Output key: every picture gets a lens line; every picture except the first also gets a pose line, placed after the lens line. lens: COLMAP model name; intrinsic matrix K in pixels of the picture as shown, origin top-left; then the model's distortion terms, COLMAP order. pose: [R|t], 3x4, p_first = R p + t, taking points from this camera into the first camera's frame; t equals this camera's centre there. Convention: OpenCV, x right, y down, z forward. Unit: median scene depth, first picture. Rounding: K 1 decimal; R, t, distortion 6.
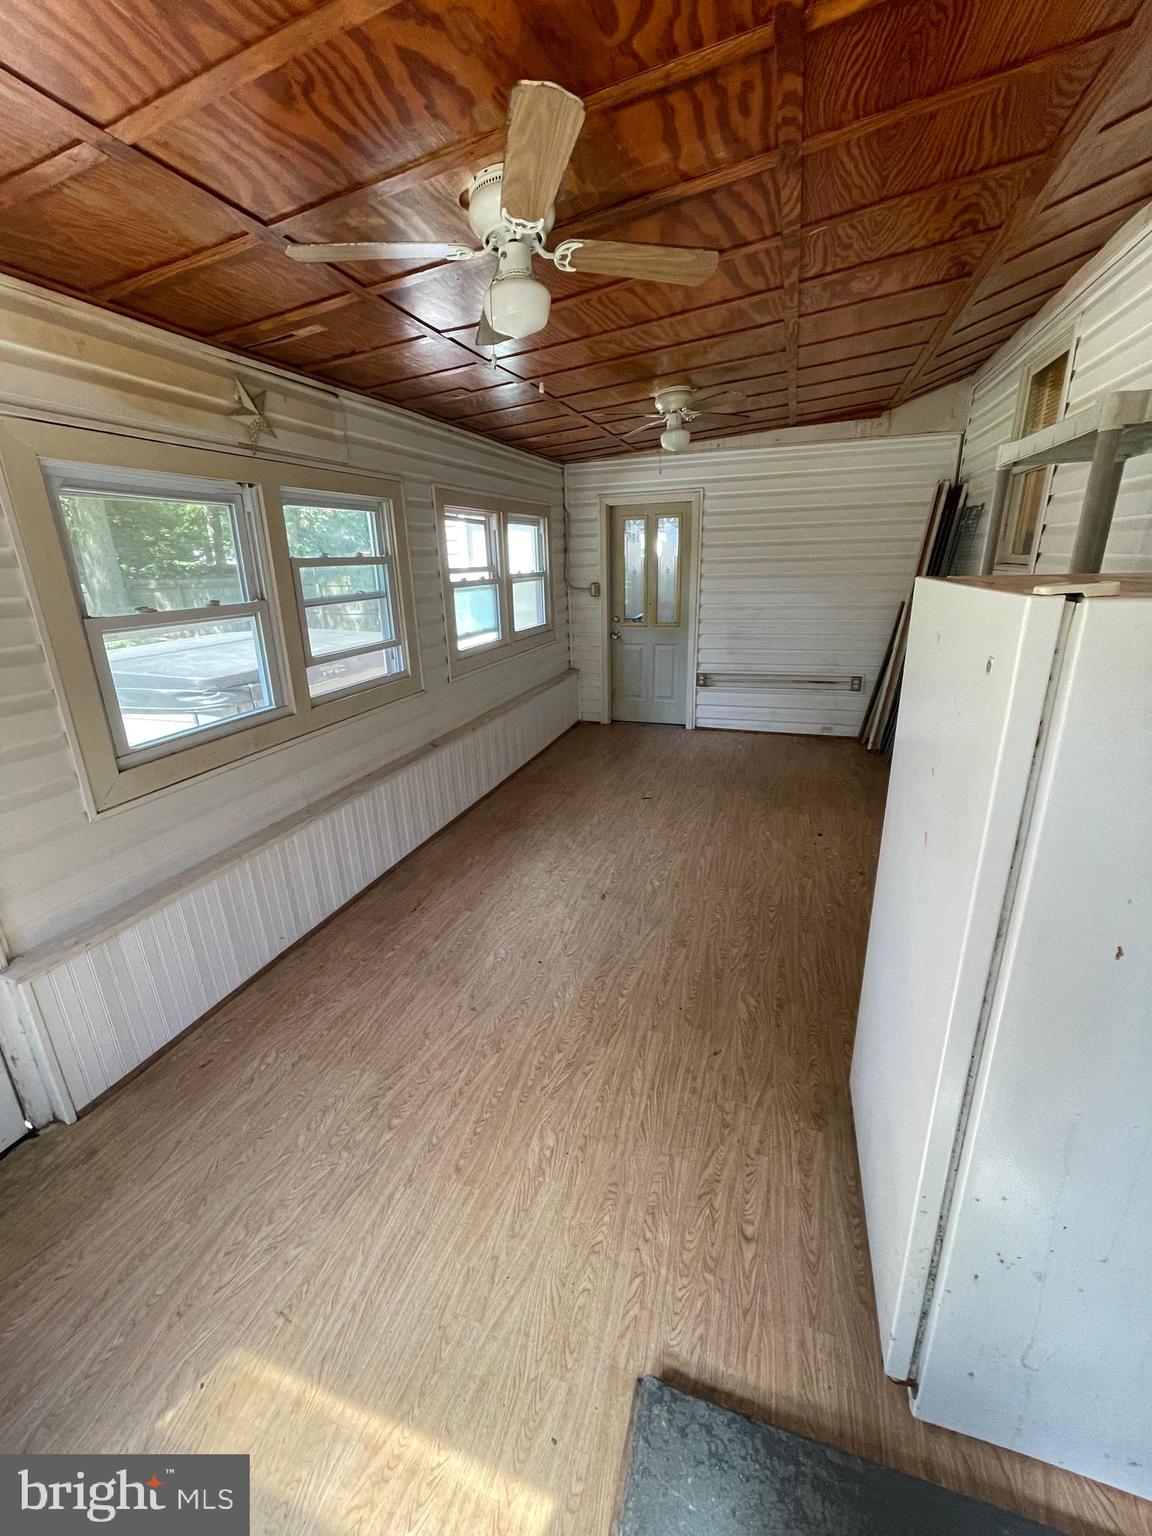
lens RADIAL K [[619.2, 0, 573.4], [0, 619.2, 768.5], [0, 0, 1]] dist [-0.000601, 0.000010]
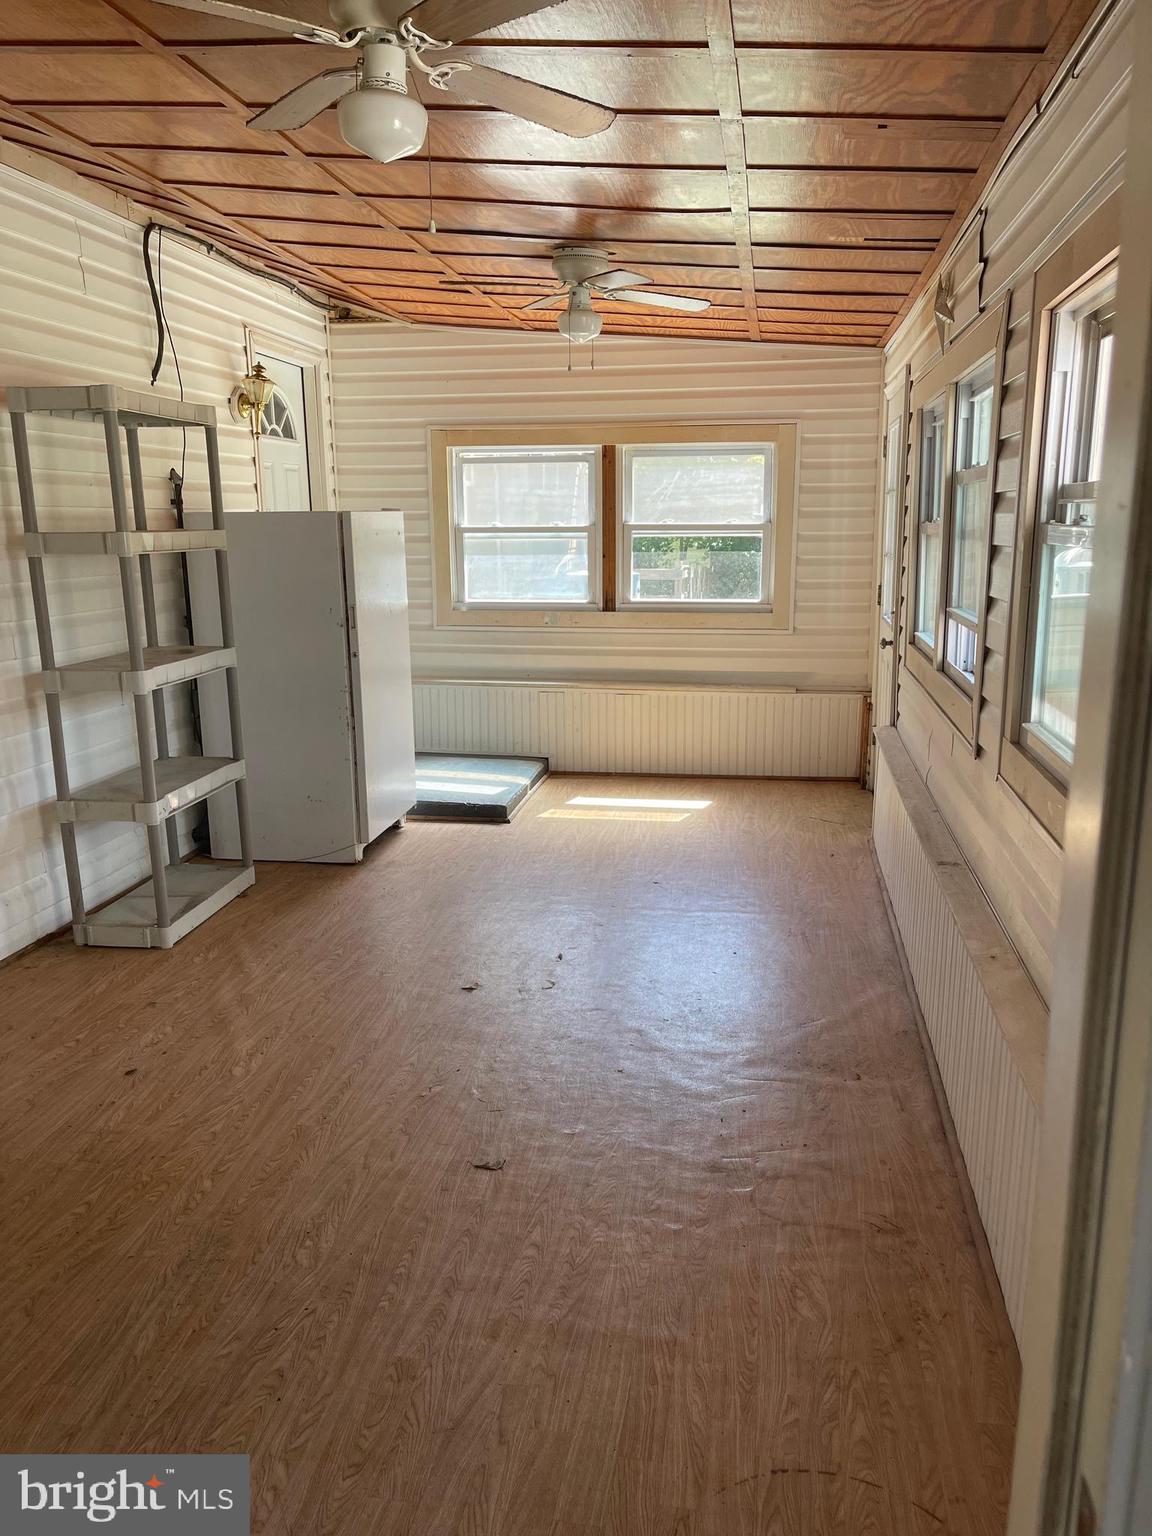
lens RADIAL K [[1156.1, 0, 576.3], [0, 1156.1, 768.9], [0, 0, 1]] dist [-0.001245, -0.000525]
pose [[-0.986453, 0.074717, -0.146040, 0.175432], [-0.010299, 0.860284, 0.509711, -0.553117], [0.163720, 0.504310, -0.847860, 1.705845]]
